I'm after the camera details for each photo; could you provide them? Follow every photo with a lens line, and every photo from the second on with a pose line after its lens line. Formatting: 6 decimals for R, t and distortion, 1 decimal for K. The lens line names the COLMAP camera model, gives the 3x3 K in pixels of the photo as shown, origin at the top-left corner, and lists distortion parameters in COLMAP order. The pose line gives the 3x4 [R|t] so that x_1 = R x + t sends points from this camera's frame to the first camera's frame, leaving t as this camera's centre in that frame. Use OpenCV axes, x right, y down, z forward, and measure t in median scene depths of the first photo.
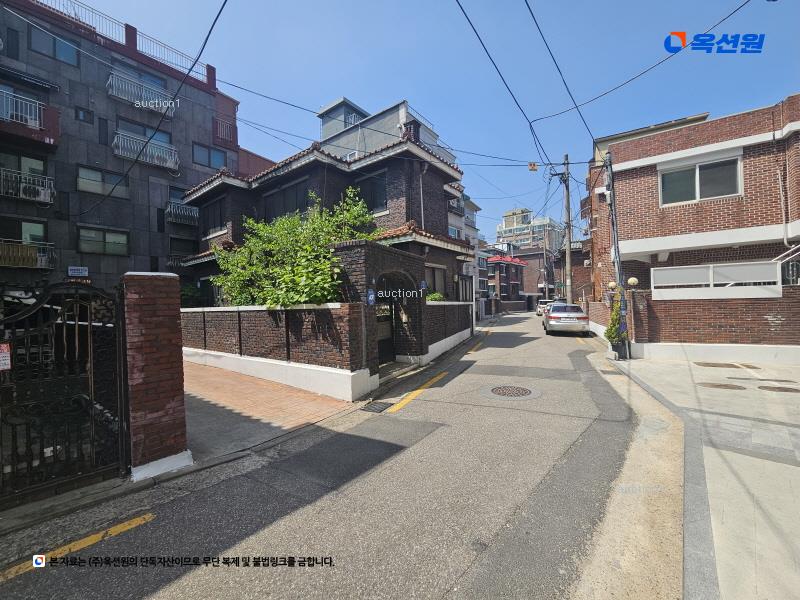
lens RADIAL K [[328.9, 0, 401.8], [0, 328.9, 303.1], [0, 0, 1]] dist [-0.001847, -0.000167]
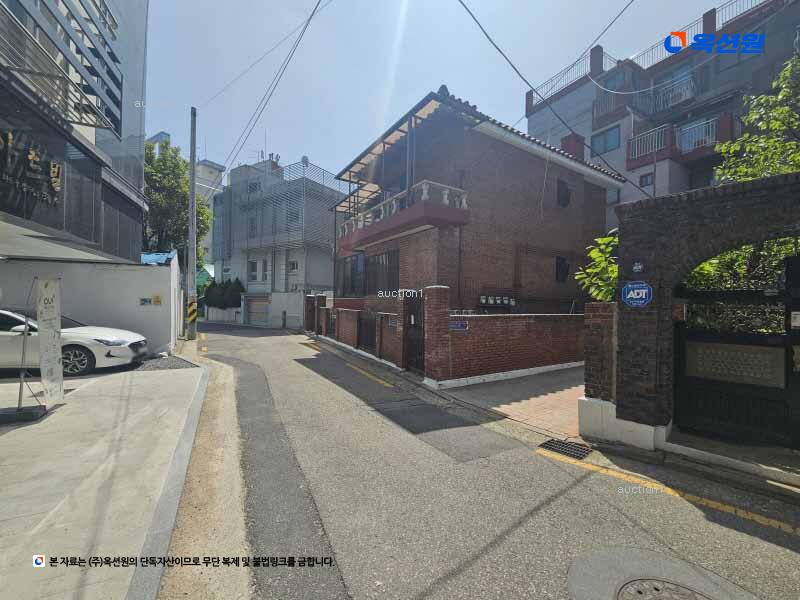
lens RADIAL K [[328.9, 0, 401.8], [0, 328.9, 303.1], [0, 0, 1]] dist [-0.001847, -0.000167]
pose [[-0.358773, 0.013917, -0.933321, 0.633750], [0.000127, 0.999890, 0.014861, -0.009819], [0.933425, 0.005213, -0.358736, 0.817815]]
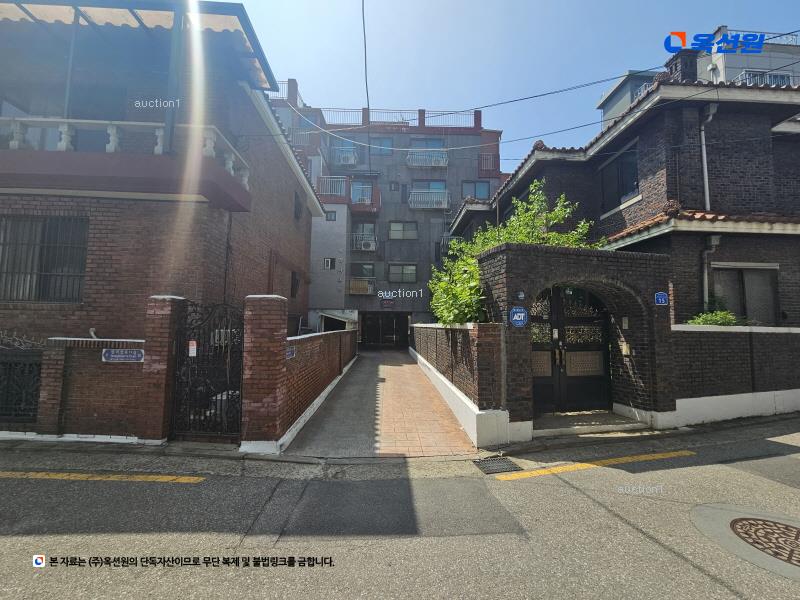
lens RADIAL K [[328.9, 0, 401.8], [0, 328.9, 303.1], [0, 0, 1]] dist [-0.001847, -0.000167]
pose [[0.638770, -0.016994, -0.769210, 0.321260], [-0.025350, 0.998748, -0.043117, -0.009617], [0.768980, 0.047041, 0.637540, 0.309658]]
